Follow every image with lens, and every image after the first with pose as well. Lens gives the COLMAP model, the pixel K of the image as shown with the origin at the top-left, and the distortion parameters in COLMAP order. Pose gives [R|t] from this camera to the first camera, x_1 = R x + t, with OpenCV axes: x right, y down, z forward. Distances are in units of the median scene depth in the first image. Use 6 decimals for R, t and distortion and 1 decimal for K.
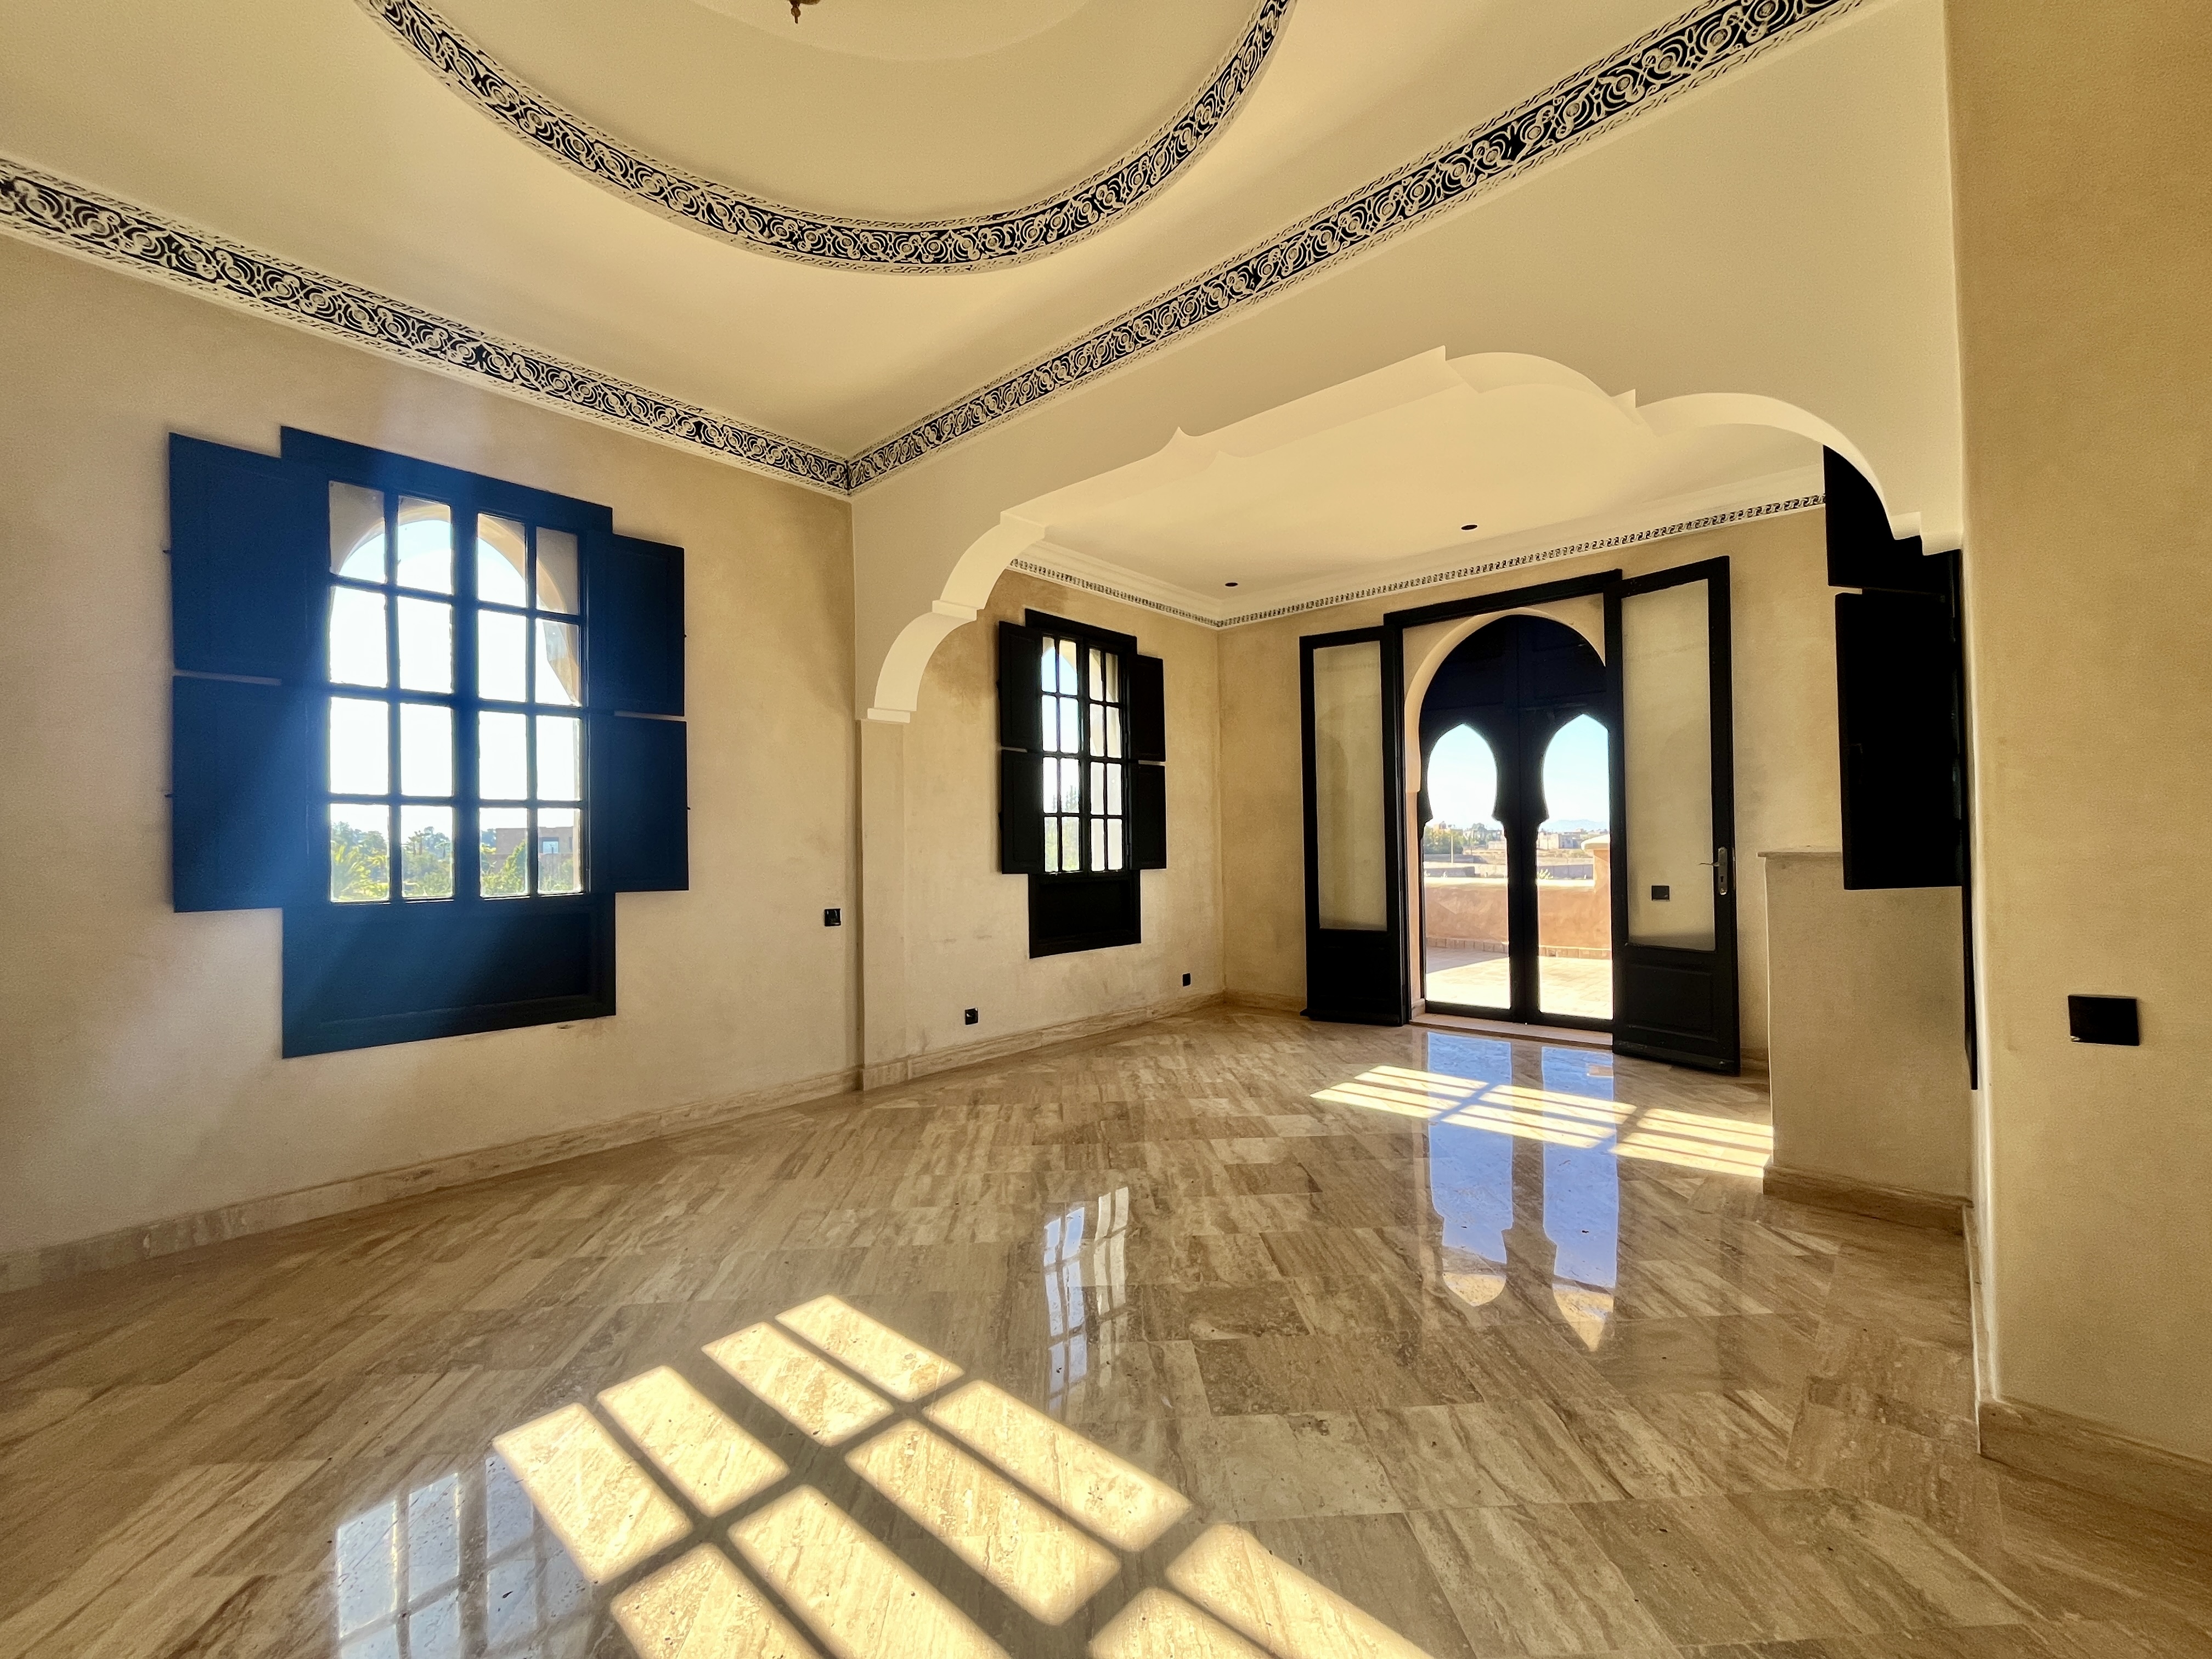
lens RADIAL K [[900.1, 0, 1103.6], [0, 900.1, 834.3], [0, 0, 1]] dist [0.002753, -0.000273]
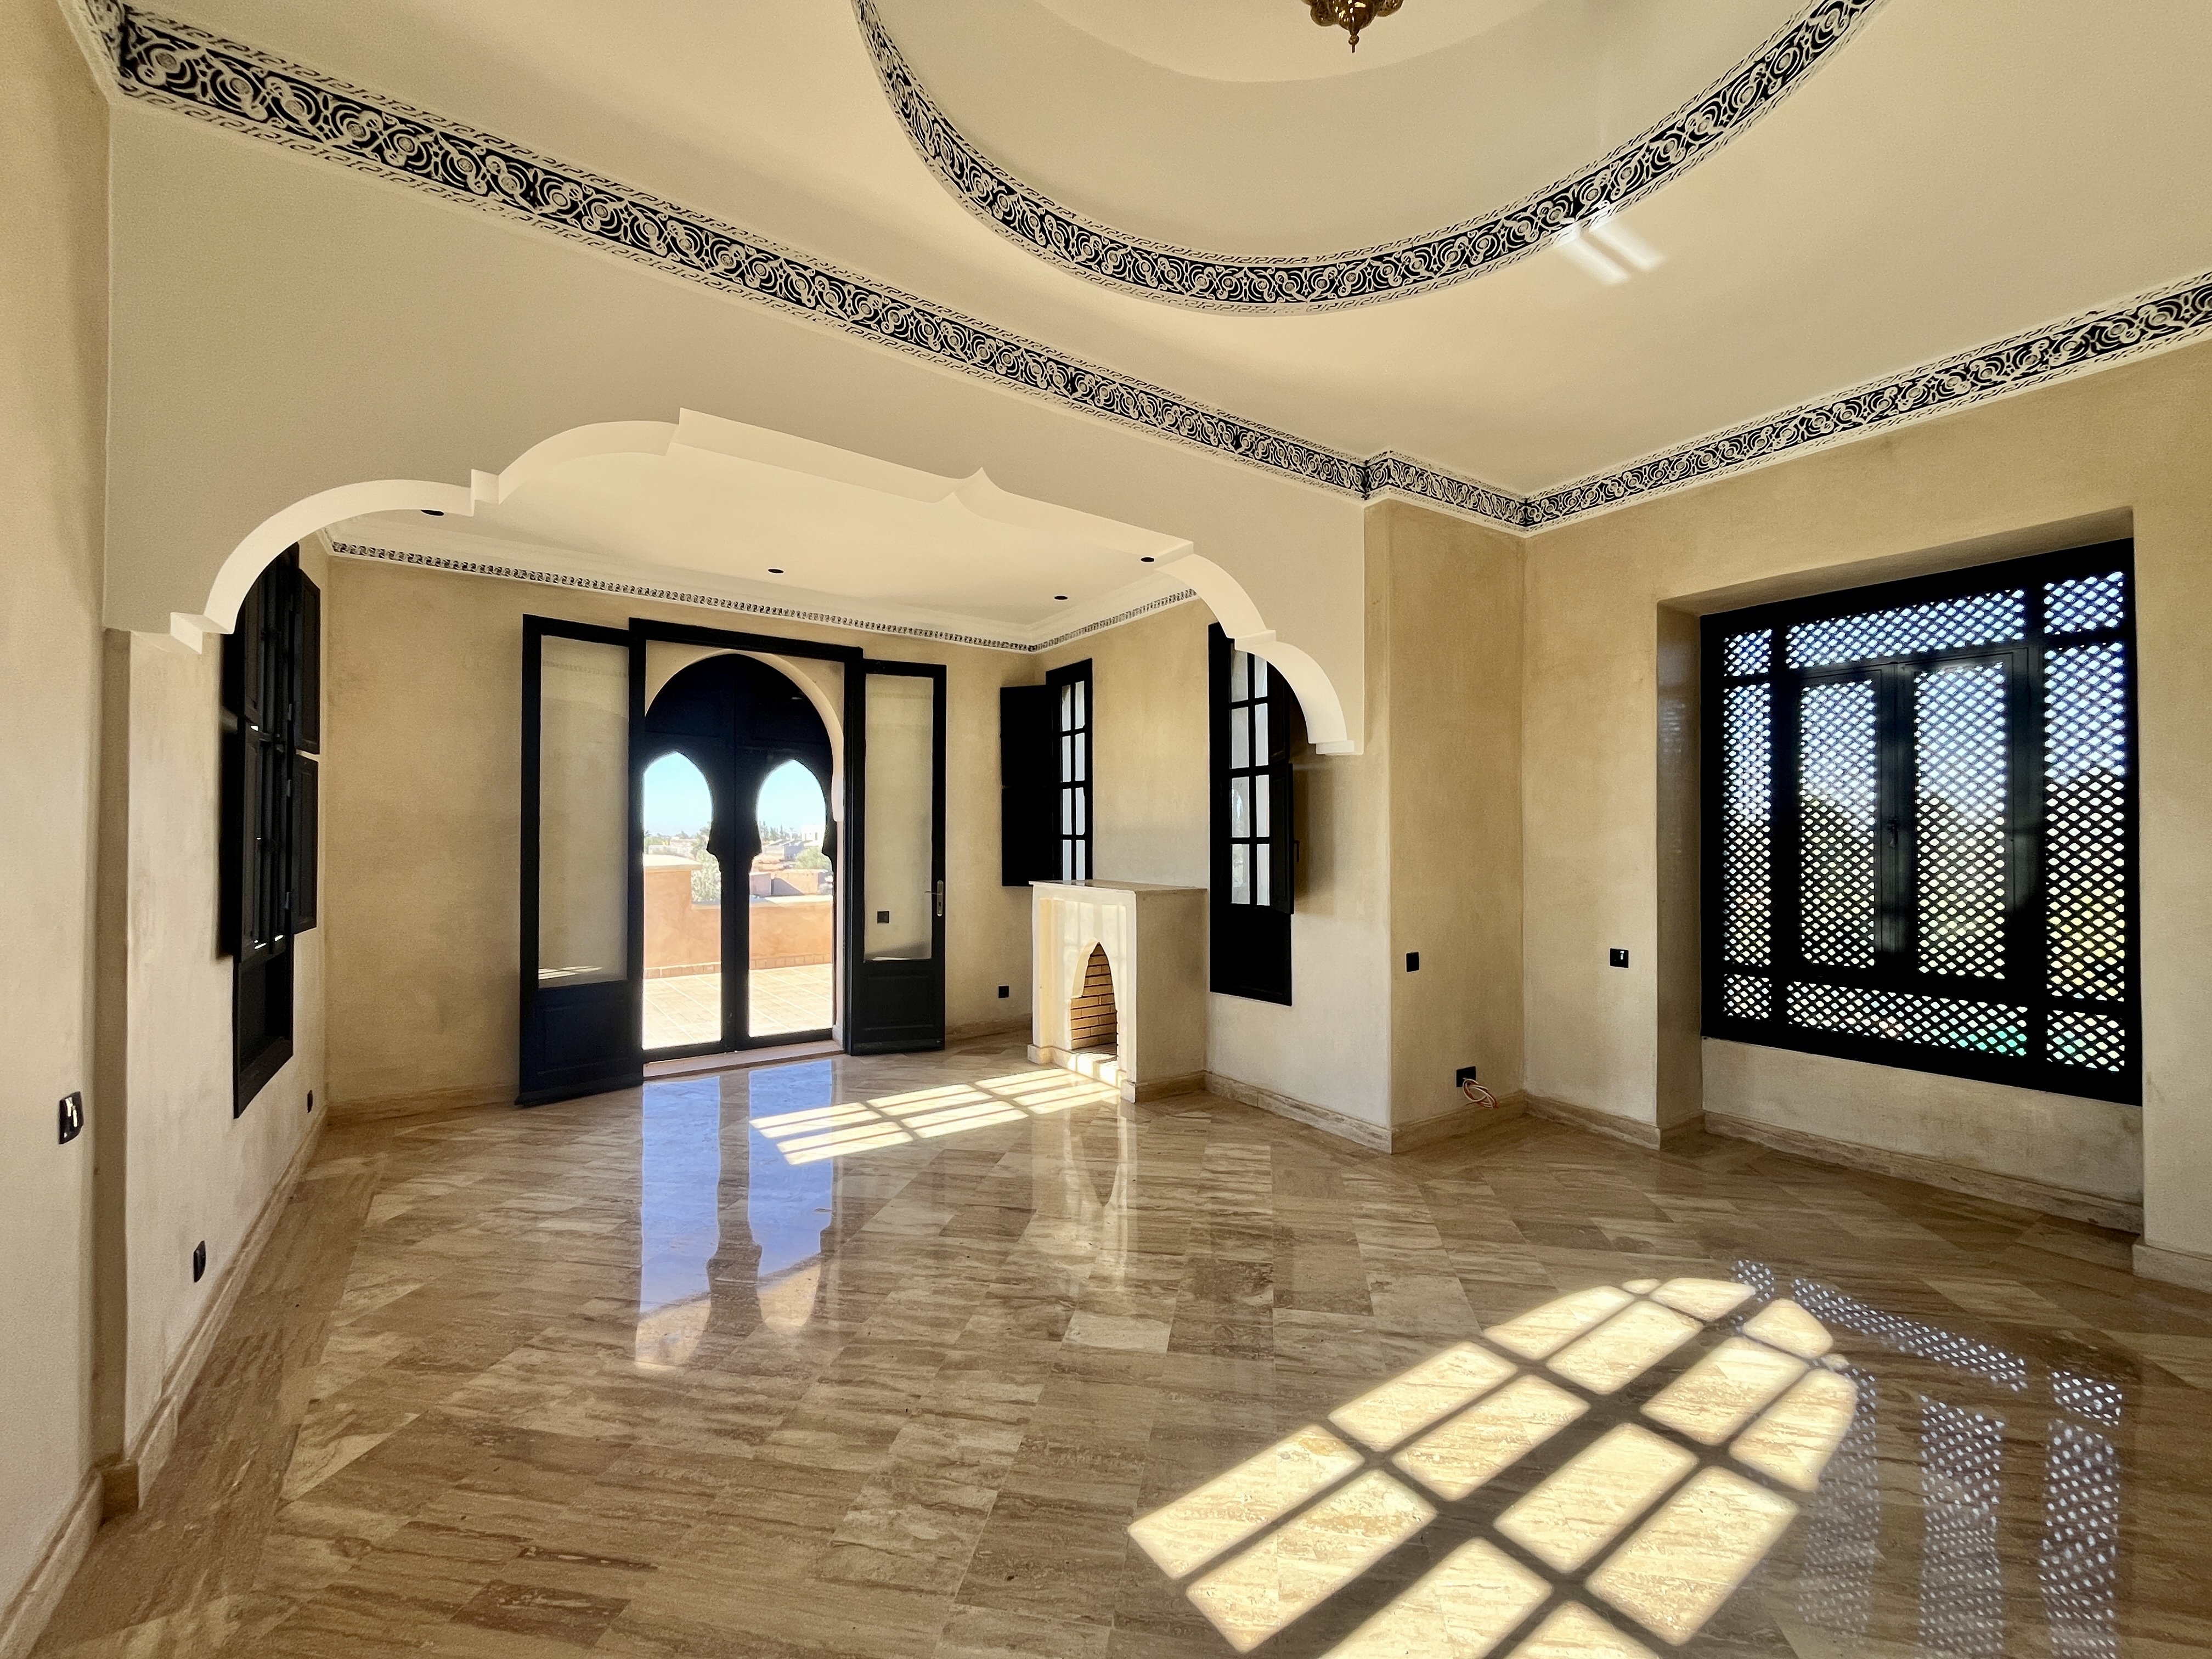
lens RADIAL K [[900.1, 0, 1106.9], [0, 900.1, 833.3], [0, 0, 1]] dist [0.002753, -0.000273]
pose [[0.230708, 0.026060, 0.972674, -0.621269], [-0.017564, 0.999590, -0.022616, -0.033259], [-0.972864, -0.011866, 0.231071, 0.494927]]
